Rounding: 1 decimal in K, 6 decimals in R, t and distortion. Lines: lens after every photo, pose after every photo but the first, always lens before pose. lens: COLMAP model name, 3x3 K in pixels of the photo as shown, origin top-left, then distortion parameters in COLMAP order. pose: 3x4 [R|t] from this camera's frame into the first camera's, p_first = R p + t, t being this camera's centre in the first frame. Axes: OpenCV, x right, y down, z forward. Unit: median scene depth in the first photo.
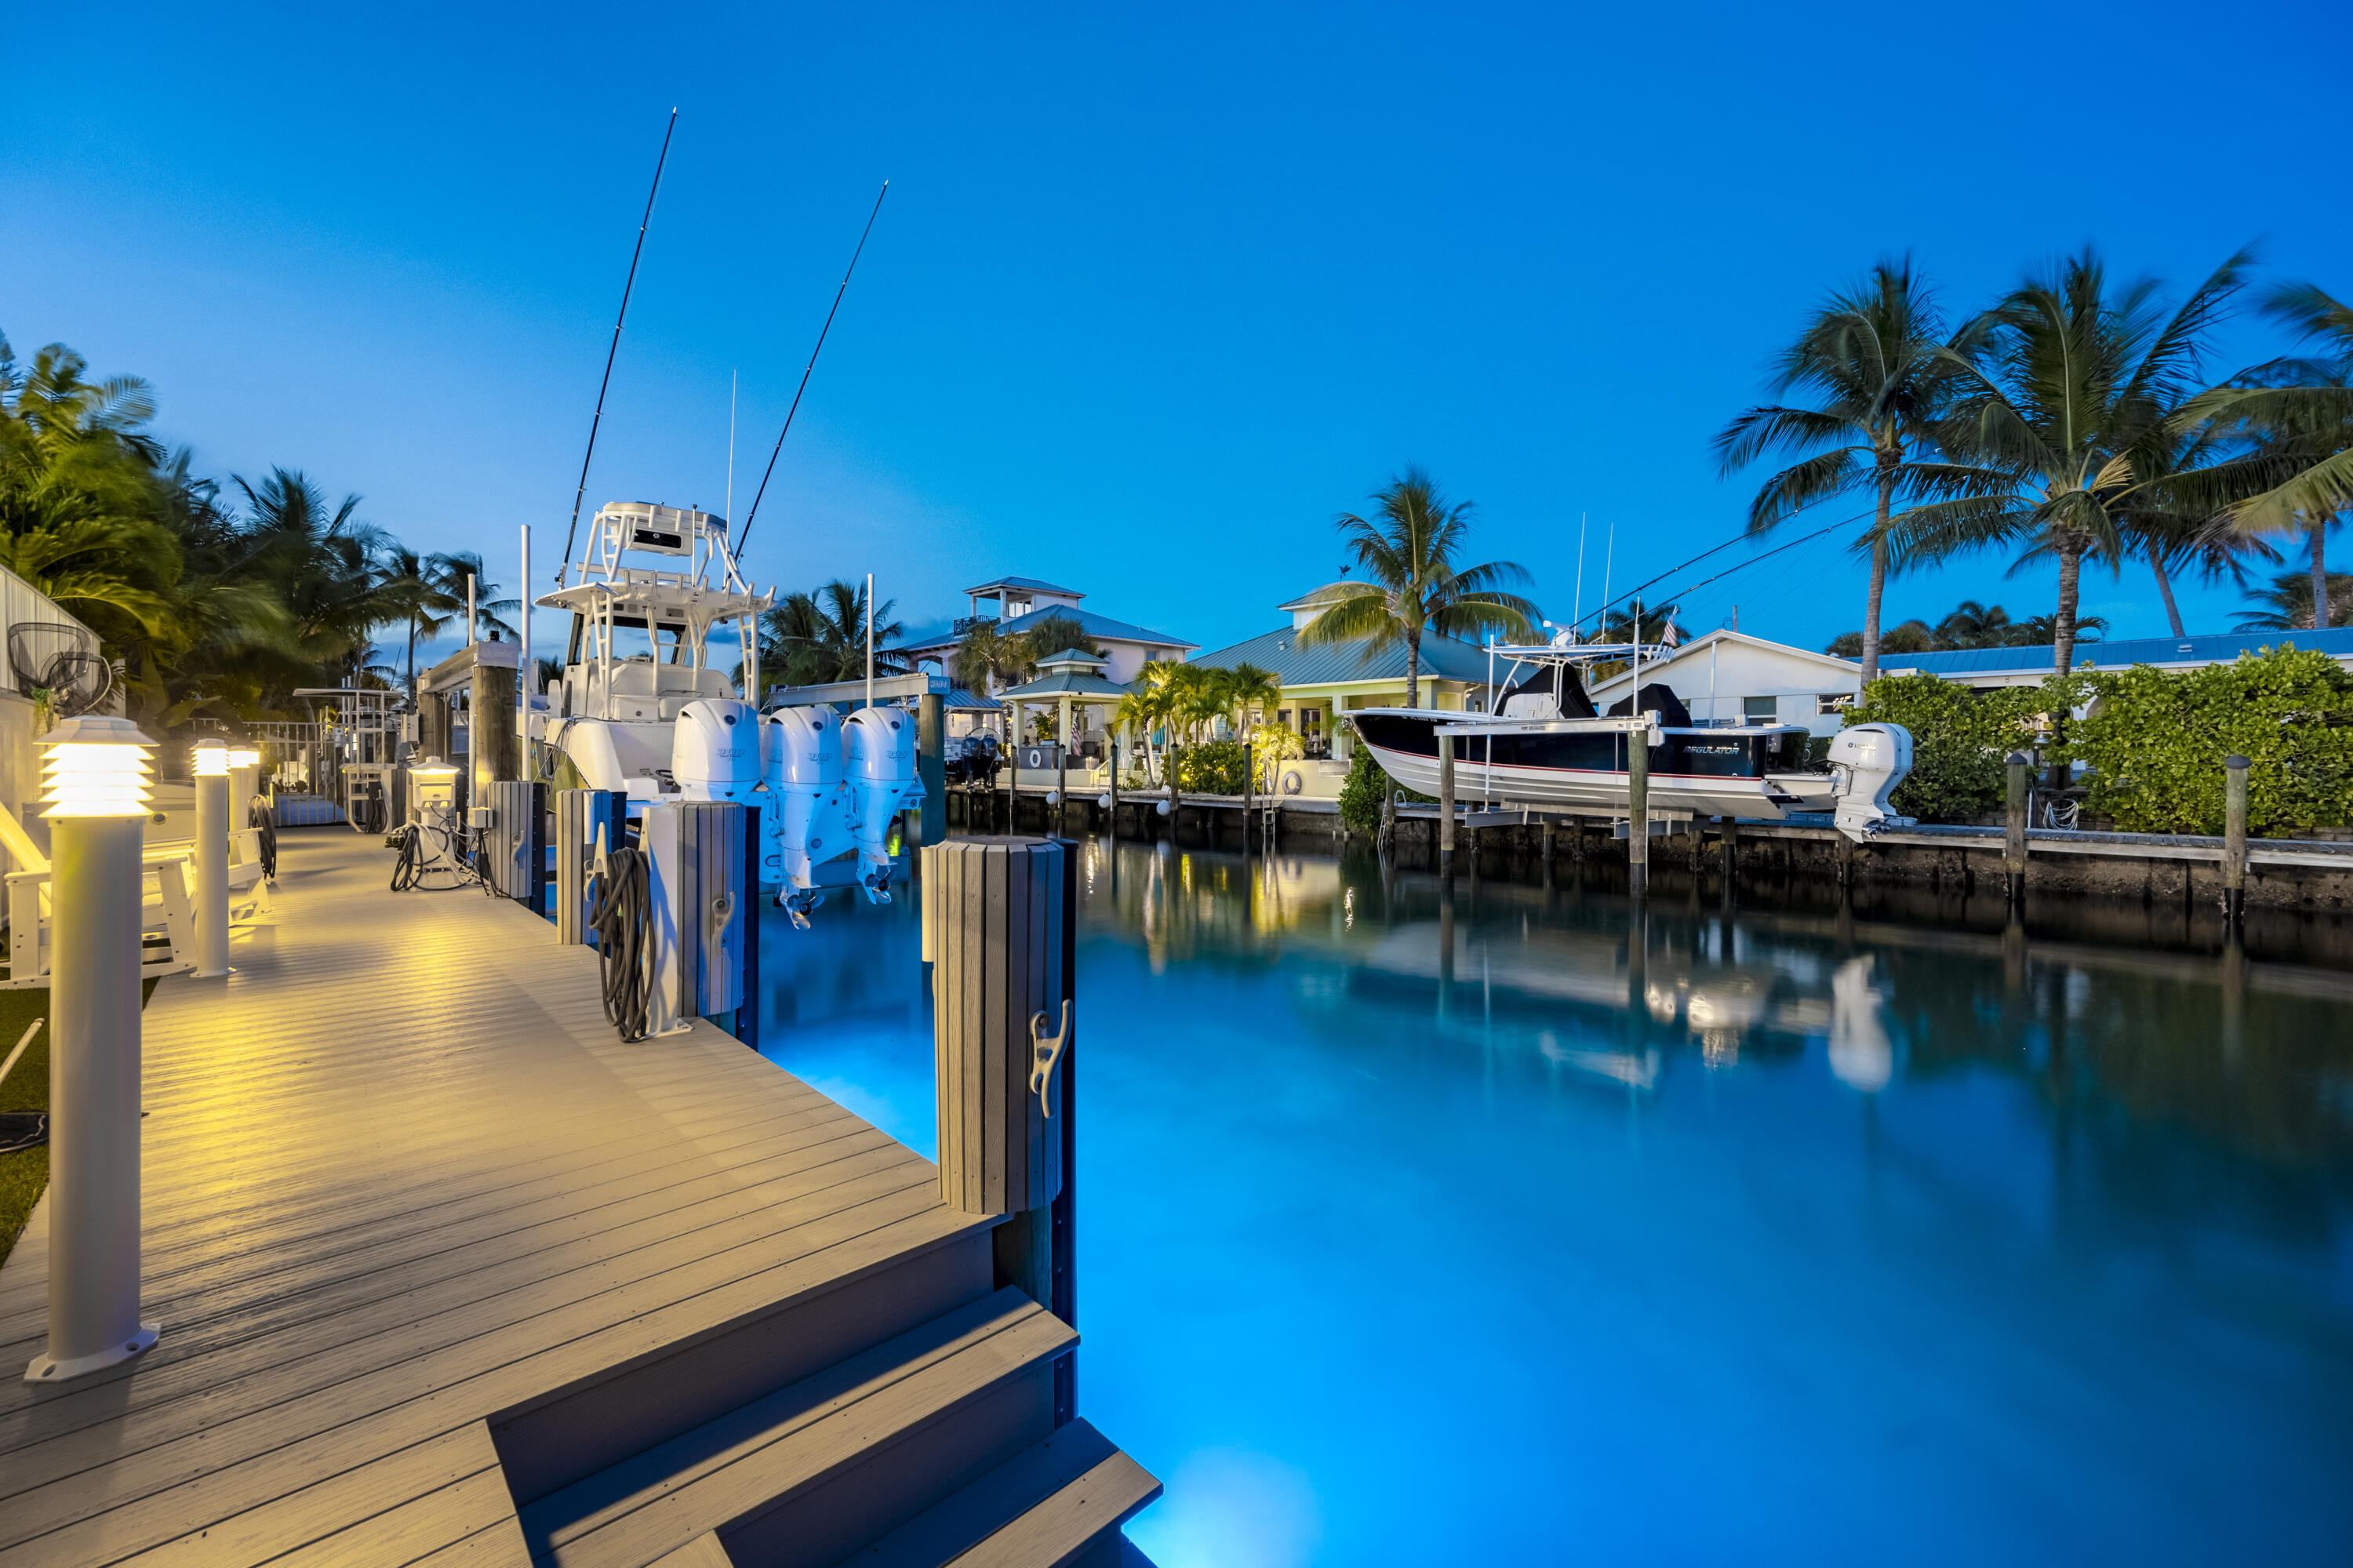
lens RADIAL K [[956.1, 0, 1190.7], [0, 956.1, 749.1], [0, 0, 1]] dist [-0.000441, -0.000020]
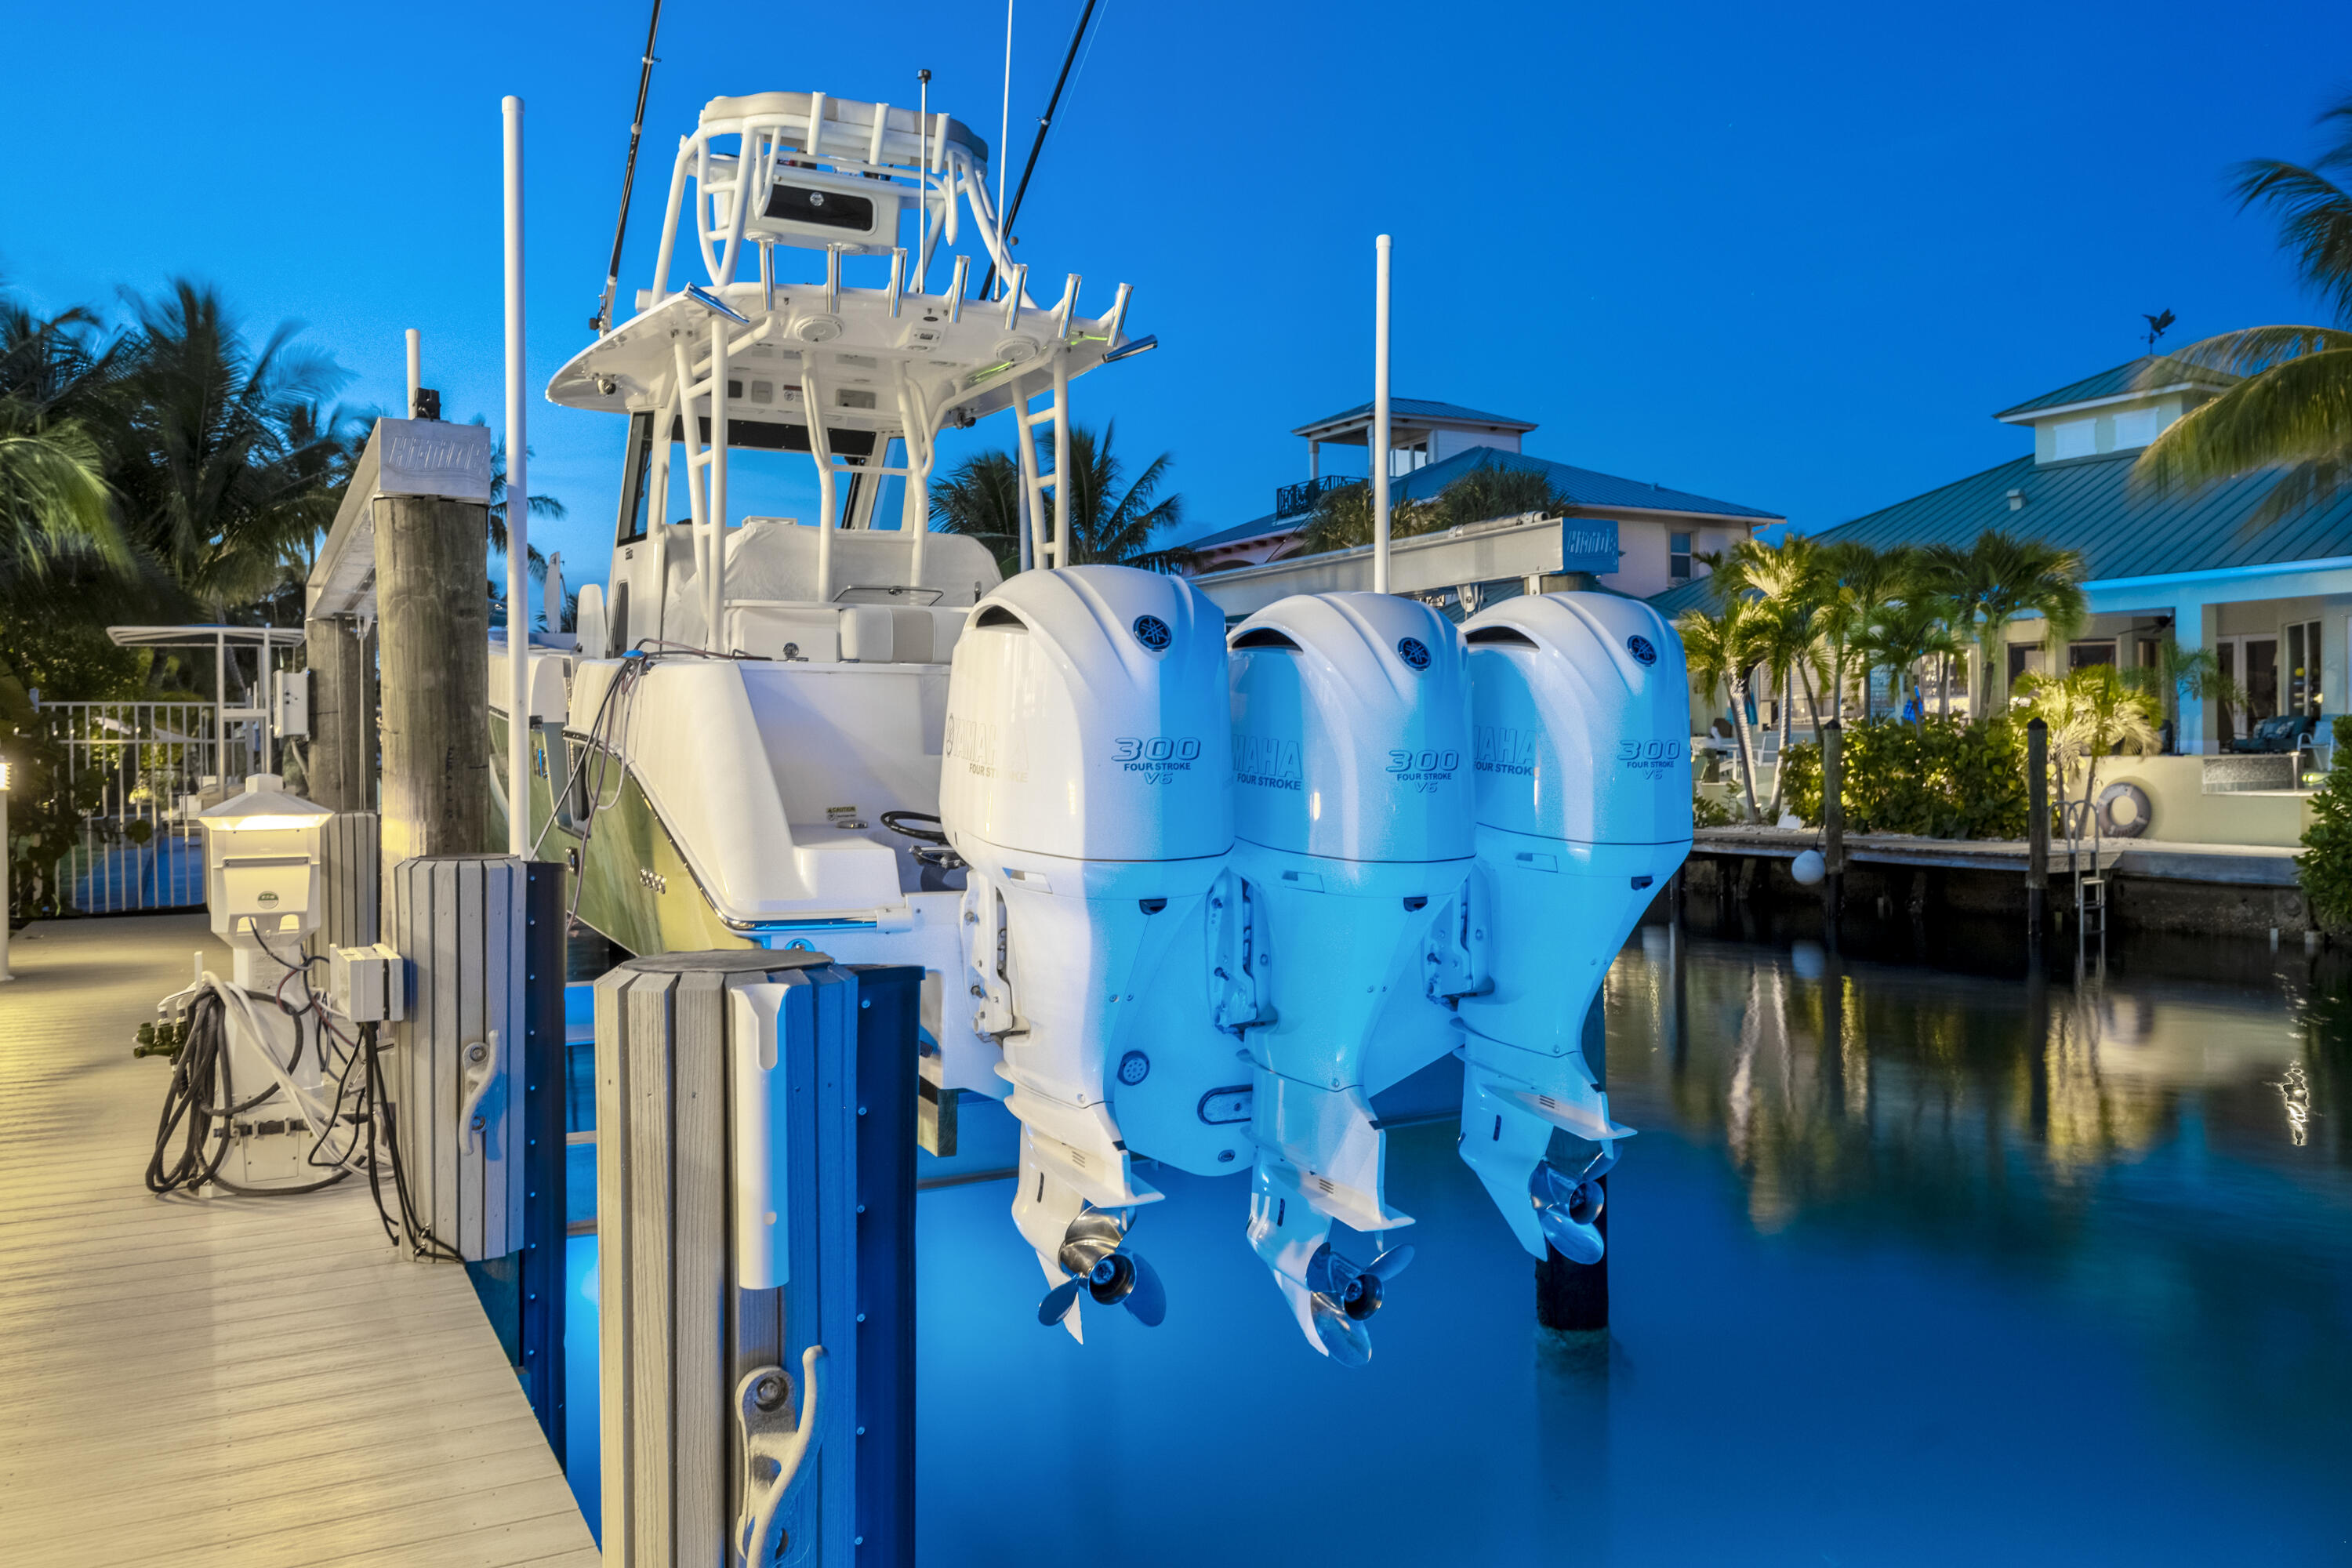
lens RADIAL K [[1790.9, 0, 1175.8], [0, 1790.9, 697.8], [0, 0, 1]] dist [-0.004166, -0.003721]
pose [[0.962870, -0.020378, -0.269195, -0.087964], [0.013995, 0.999574, -0.025608, 0.000436], [0.269602, 0.020889, 0.962745, 0.132676]]
